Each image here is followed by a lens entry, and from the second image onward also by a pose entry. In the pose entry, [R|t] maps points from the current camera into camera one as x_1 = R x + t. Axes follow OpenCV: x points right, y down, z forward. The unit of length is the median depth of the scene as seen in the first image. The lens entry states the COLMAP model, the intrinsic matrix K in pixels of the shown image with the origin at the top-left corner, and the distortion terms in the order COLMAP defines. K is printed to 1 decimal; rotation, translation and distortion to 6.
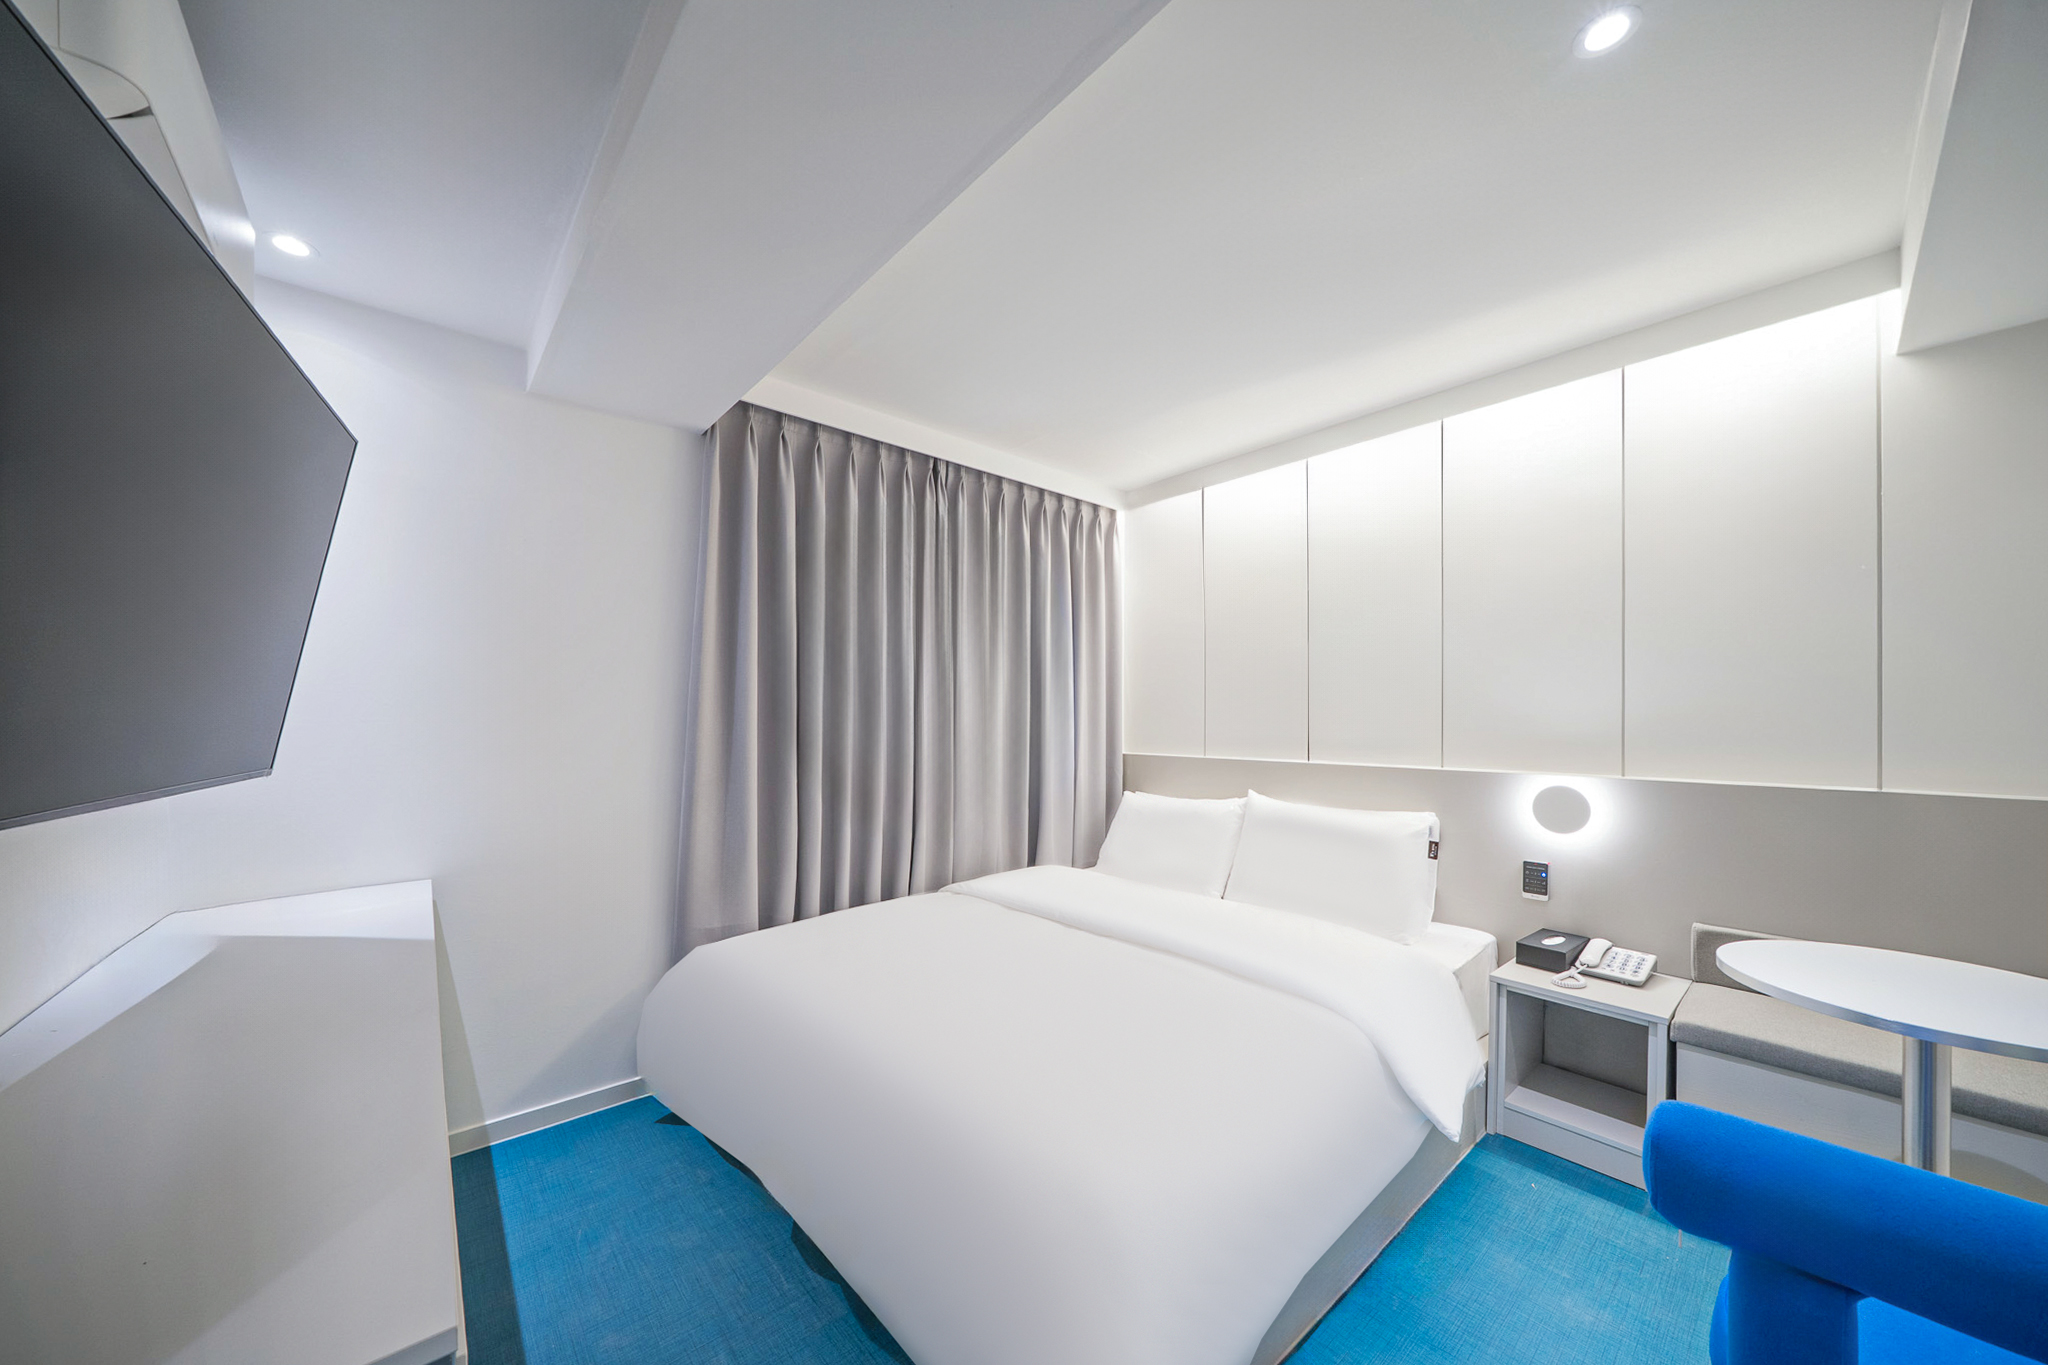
lens RADIAL K [[692.8, 0, 1030.6], [0, 692.8, 714.5], [0, 0, 1]] dist [0.000113, 0.000027]
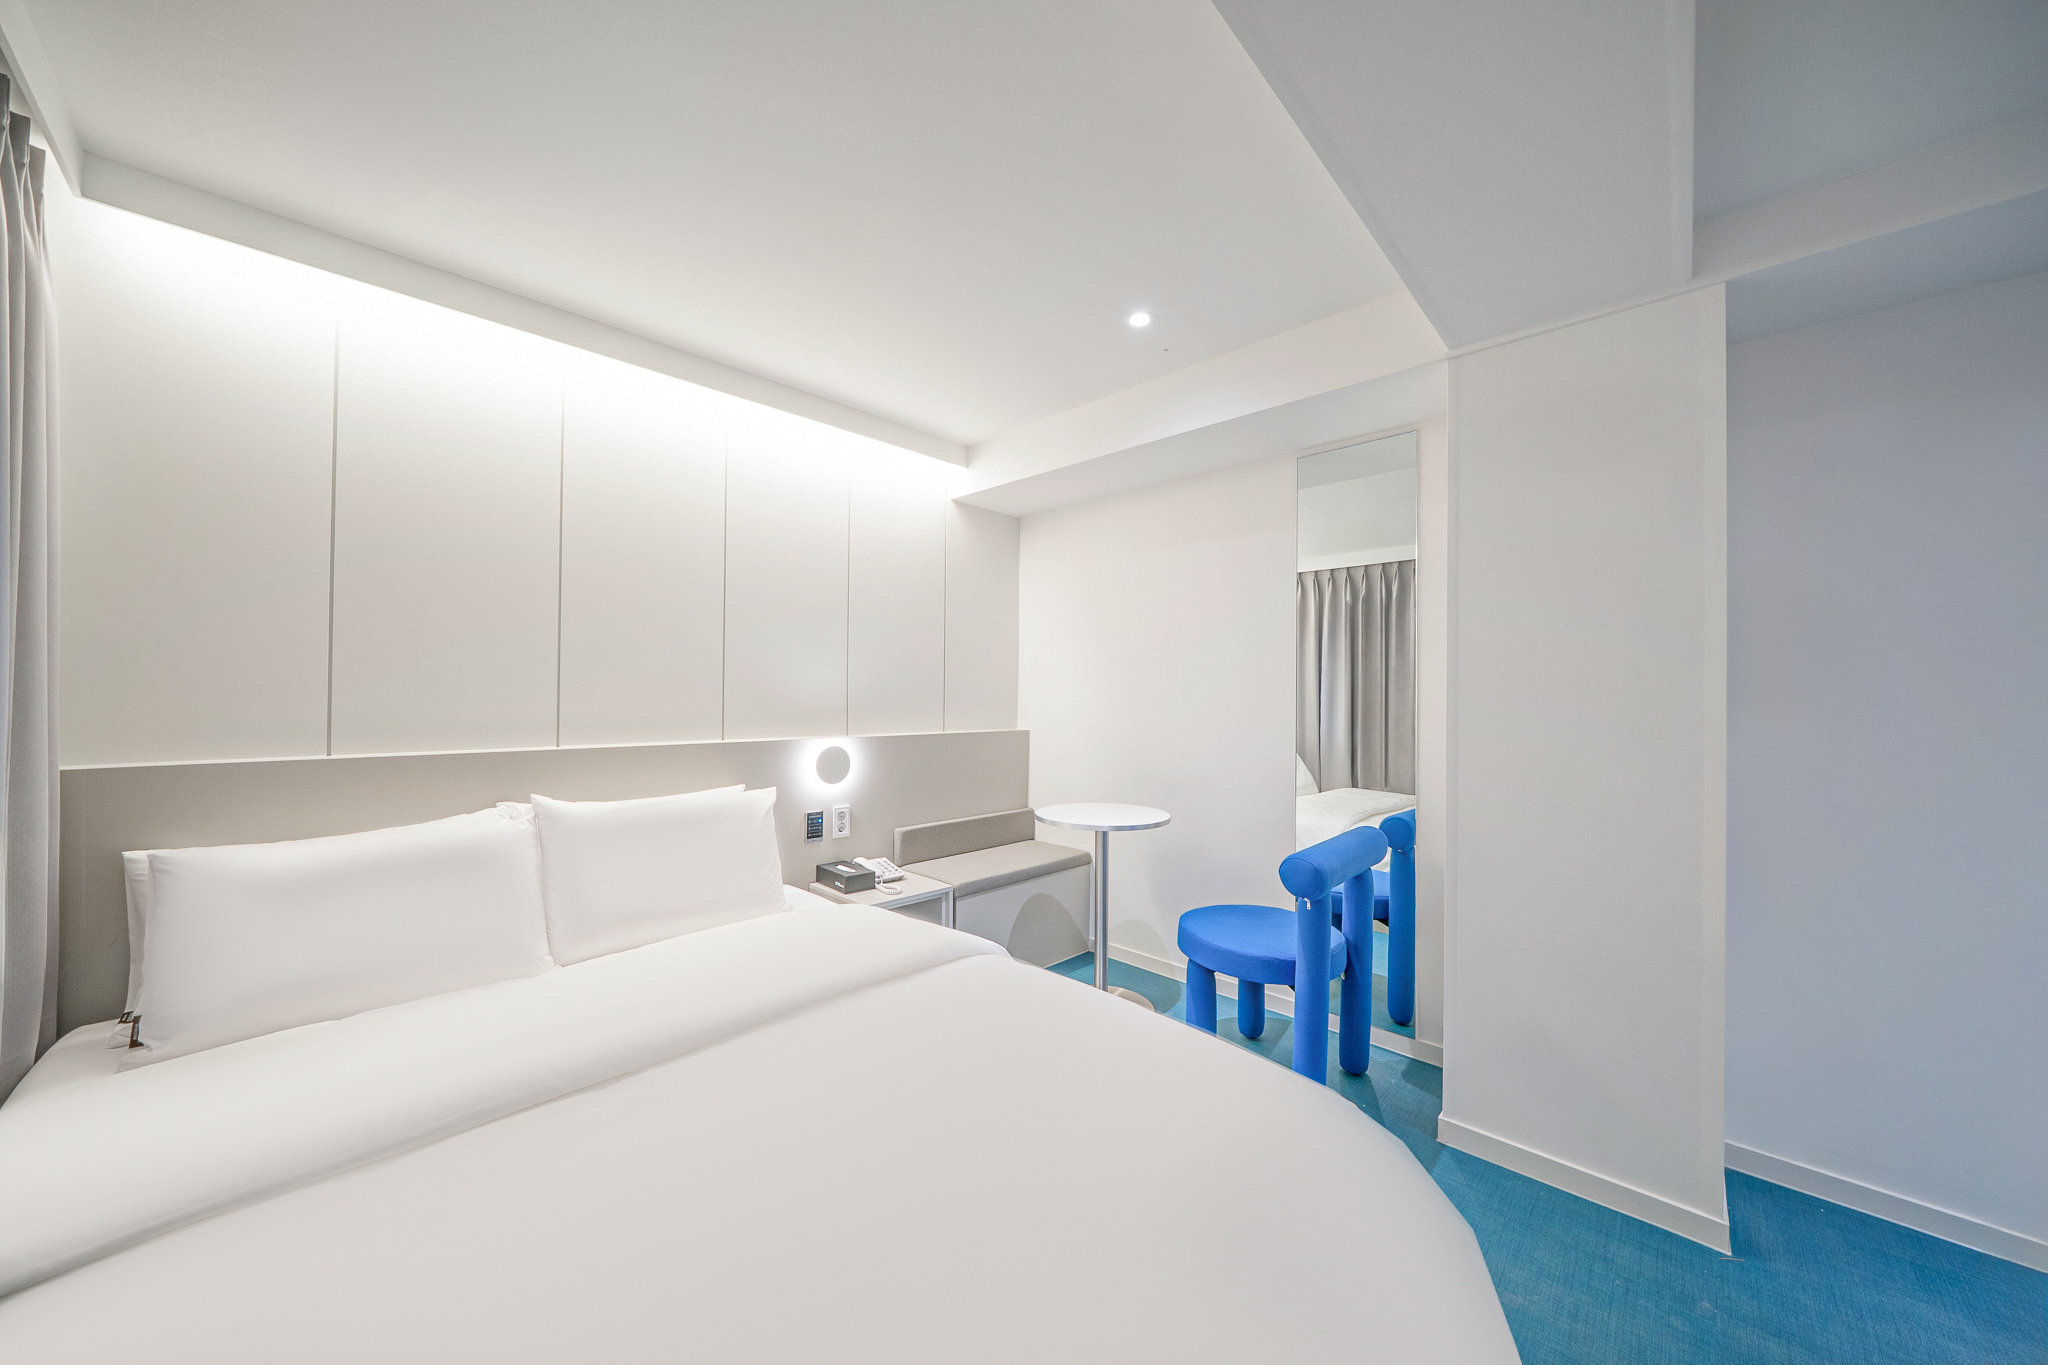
lens RADIAL K [[697.8, 0, 1014.4], [0, 697.8, 694.3], [0, 0, 1]] dist [0.000084, 0.000019]
pose [[-0.082701, 0.010309, 0.996521, -0.511115], [-0.005351, 0.999927, -0.010788, 0.021242], [-0.996560, -0.006225, -0.082640, 0.774337]]
